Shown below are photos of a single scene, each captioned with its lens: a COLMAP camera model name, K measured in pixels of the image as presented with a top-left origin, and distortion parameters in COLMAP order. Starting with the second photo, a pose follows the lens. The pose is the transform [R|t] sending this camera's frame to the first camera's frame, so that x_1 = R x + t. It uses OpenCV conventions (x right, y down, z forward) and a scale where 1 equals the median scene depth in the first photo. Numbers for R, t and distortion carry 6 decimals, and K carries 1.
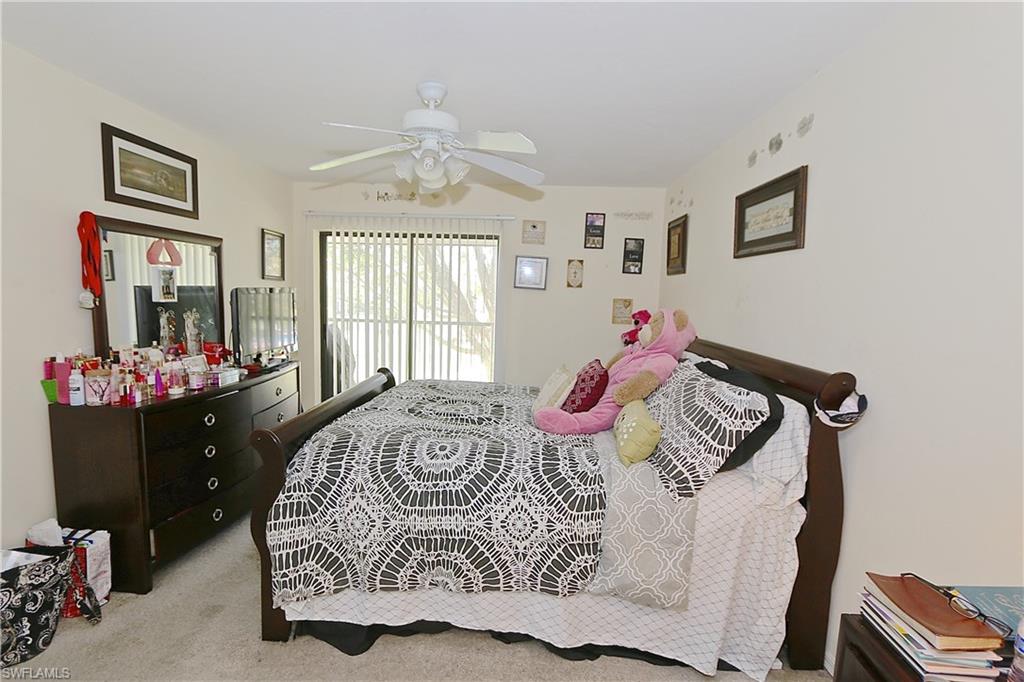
lens RADIAL K [[470.2, 0, 507.7], [0, 470.2, 343.5], [0, 0, 1]] dist [-0.018035, 0.000894]
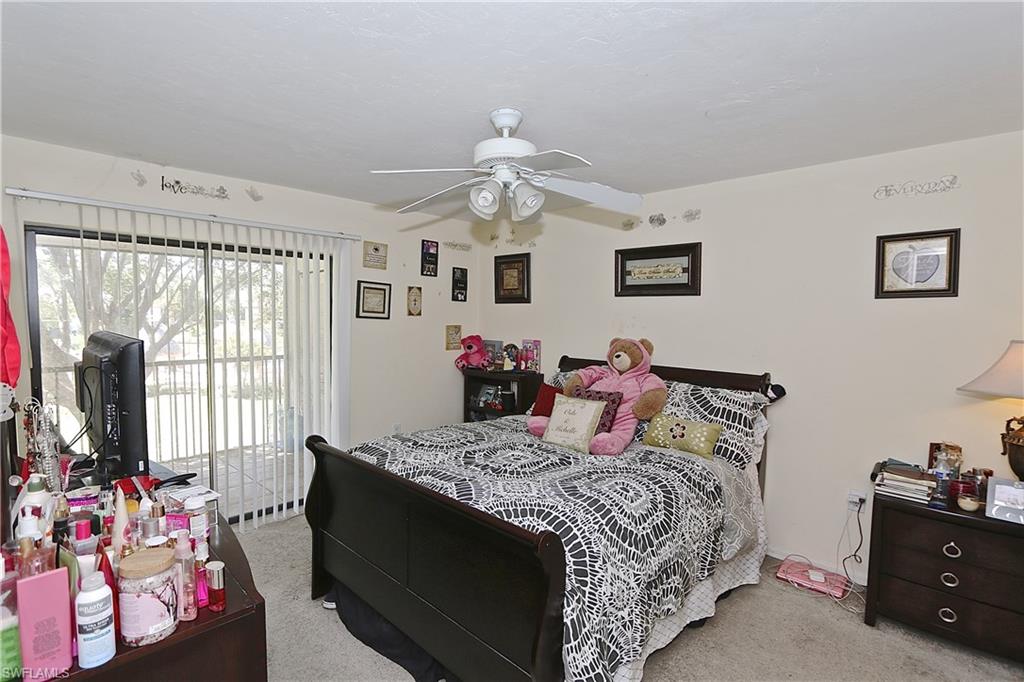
lens RADIAL K [[479.0, 0, 512.0], [0, 479.0, 341.0], [0, 0, 1]] dist [-0.003606, 0.000041]
pose [[0.660242, -0.061666, 0.748517, -0.471283], [0.085841, 0.996289, 0.006362, -0.057227], [-0.746131, 0.060053, 0.663085, 0.207637]]
